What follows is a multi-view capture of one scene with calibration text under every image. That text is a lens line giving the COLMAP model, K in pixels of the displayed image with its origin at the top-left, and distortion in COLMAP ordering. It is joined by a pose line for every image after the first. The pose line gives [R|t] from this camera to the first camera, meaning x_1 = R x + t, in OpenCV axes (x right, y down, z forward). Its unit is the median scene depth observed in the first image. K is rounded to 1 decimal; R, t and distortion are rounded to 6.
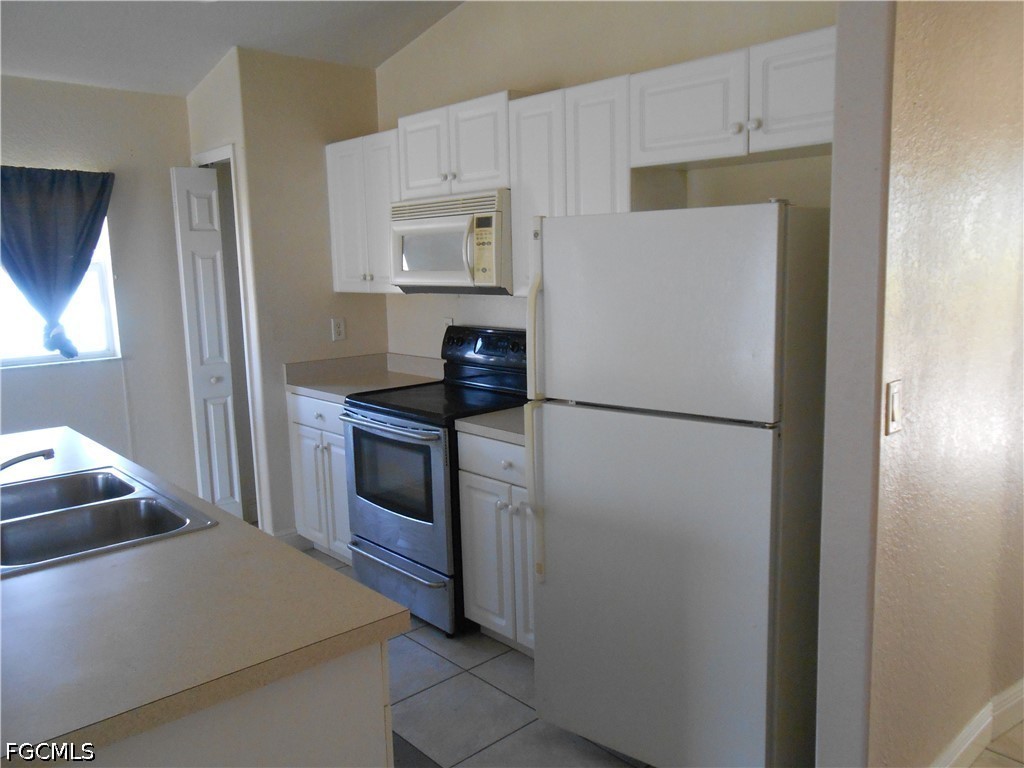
lens RADIAL K [[810.1, 0, 515.8], [0, 810.1, 383.9], [0, 0, 1]] dist [-0.013379, 0.052028]
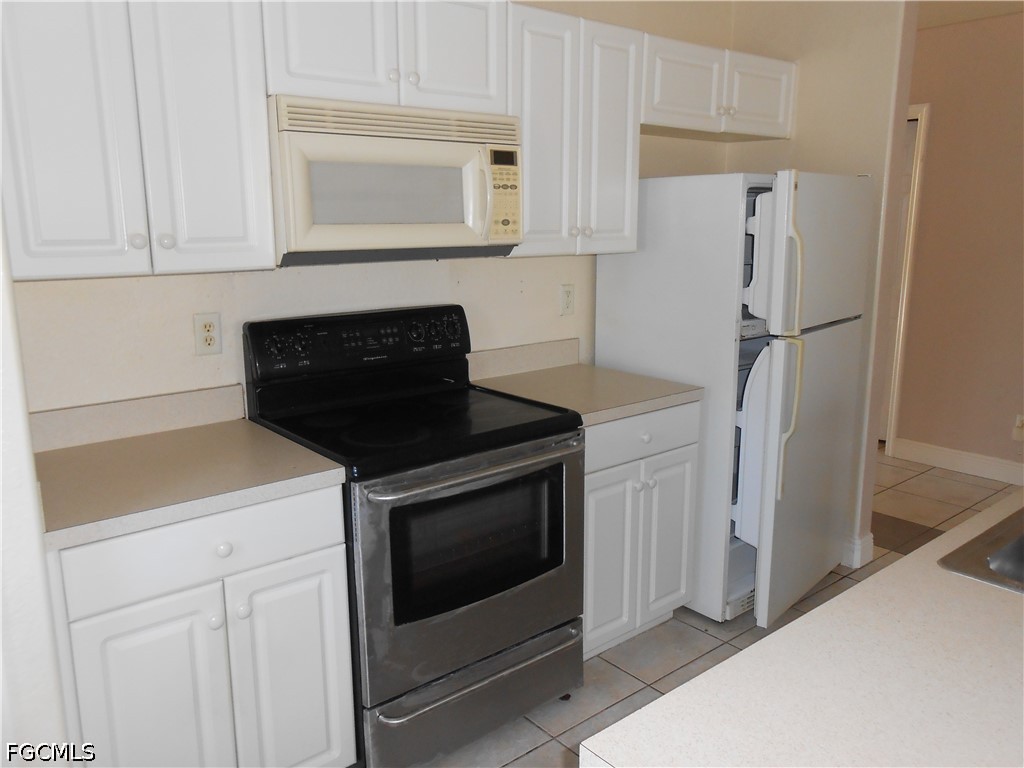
lens RADIAL K [[810.1, 0, 515.6], [0, 810.1, 381.8], [0, 0, 1]] dist [-0.013379, 0.052028]
pose [[0.021564, -0.172836, 0.984715, -0.805410], [0.174439, 0.970486, 0.166518, -0.120525], [-0.984432, 0.168181, 0.051077, 0.978159]]
